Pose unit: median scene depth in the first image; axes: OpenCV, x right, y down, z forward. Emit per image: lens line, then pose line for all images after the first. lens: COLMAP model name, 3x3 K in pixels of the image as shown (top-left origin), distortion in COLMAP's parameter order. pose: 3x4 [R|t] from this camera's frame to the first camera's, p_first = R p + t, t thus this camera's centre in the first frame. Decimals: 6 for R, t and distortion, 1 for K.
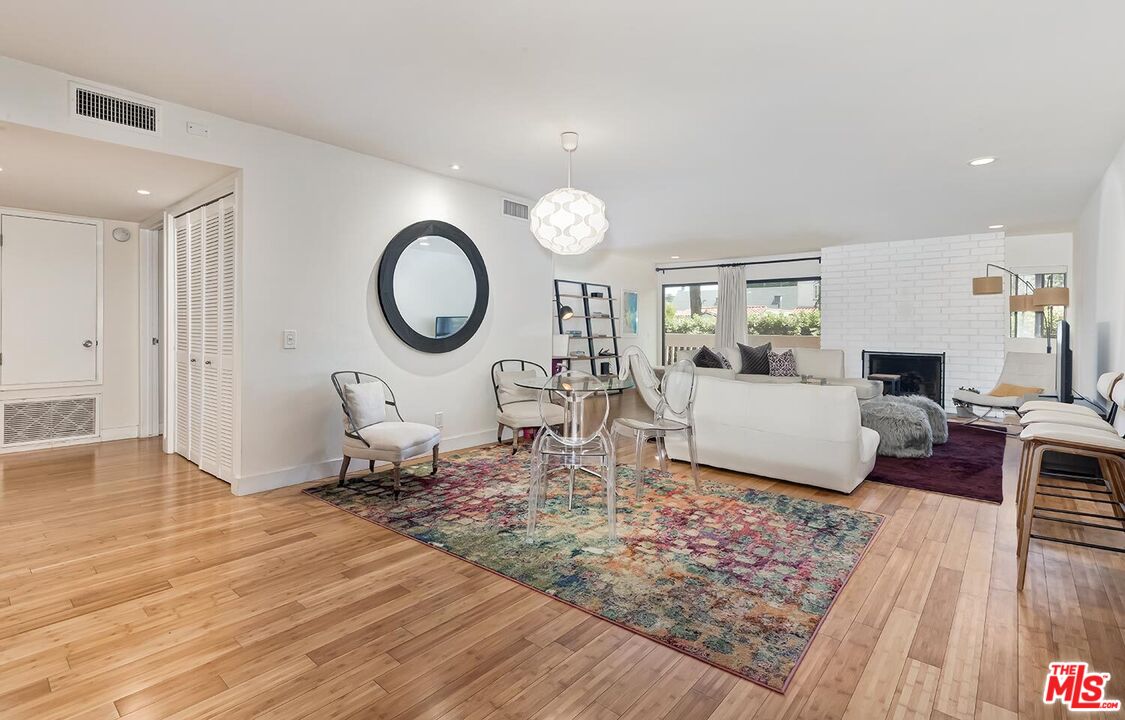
lens RADIAL K [[538.8, 0, 545.4], [0, 538.8, 327.3], [0, 0, 1]] dist [0.001103, 0.000158]
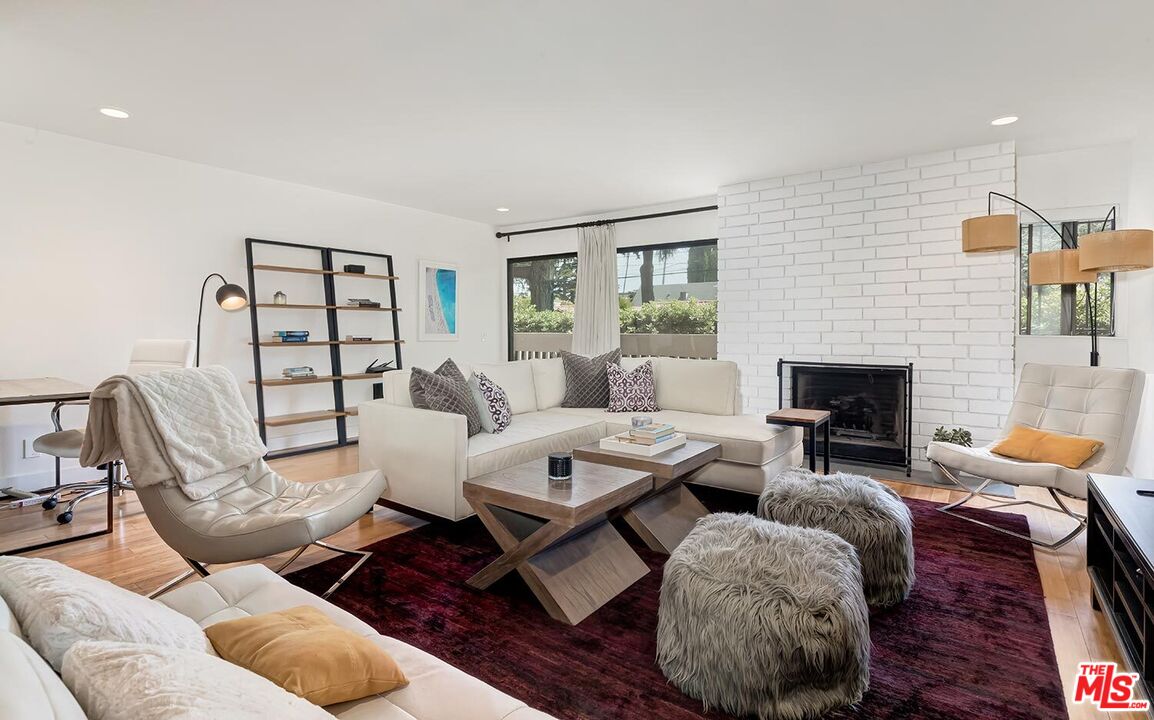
lens RADIAL K [[557.8, 0, 584.4], [0, 557.8, 336.1], [0, 0, 1]] dist [0.003561, -0.000042]
pose [[0.994827, -0.012220, 0.100849, 0.357572], [0.010345, 0.999764, 0.019094, 0.003840], [-0.101058, -0.017951, 0.994719, 0.475601]]
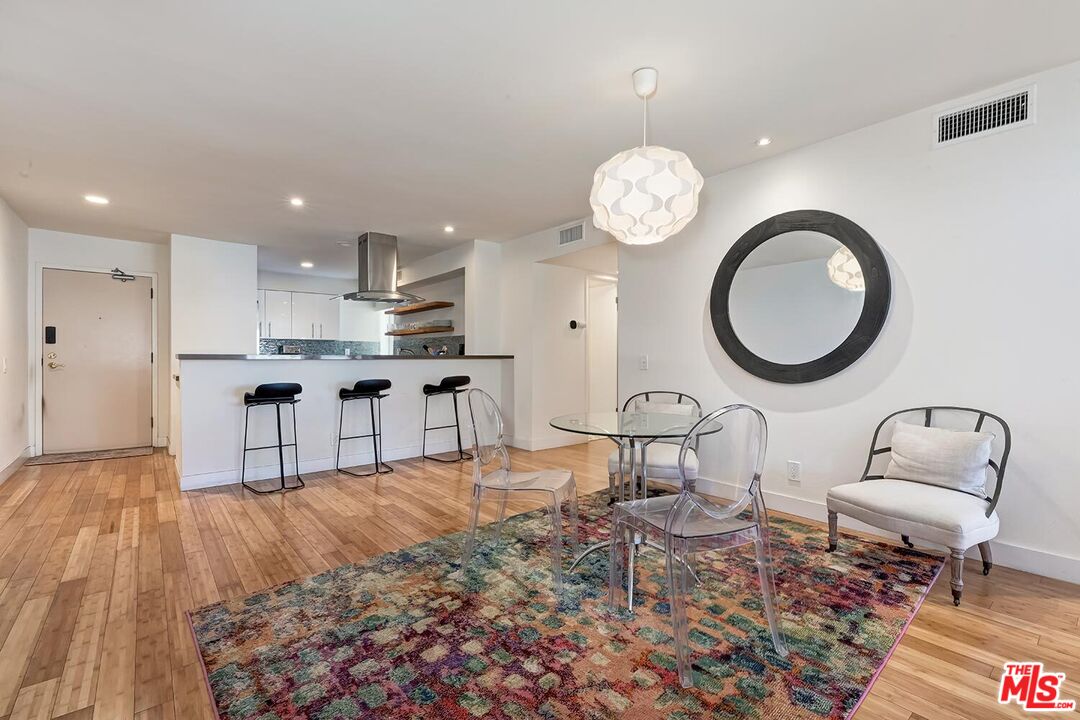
lens RADIAL K [[471.5, 0, 536.2], [0, 471.5, 358.0], [0, 0, 1]] dist [0.004788, 0.000457]
pose [[-0.156051, -0.008116, -0.987716, 0.714965], [0.003760, 0.999954, -0.008811, 0.017881], [0.987742, -0.005089, -0.156013, 0.986252]]
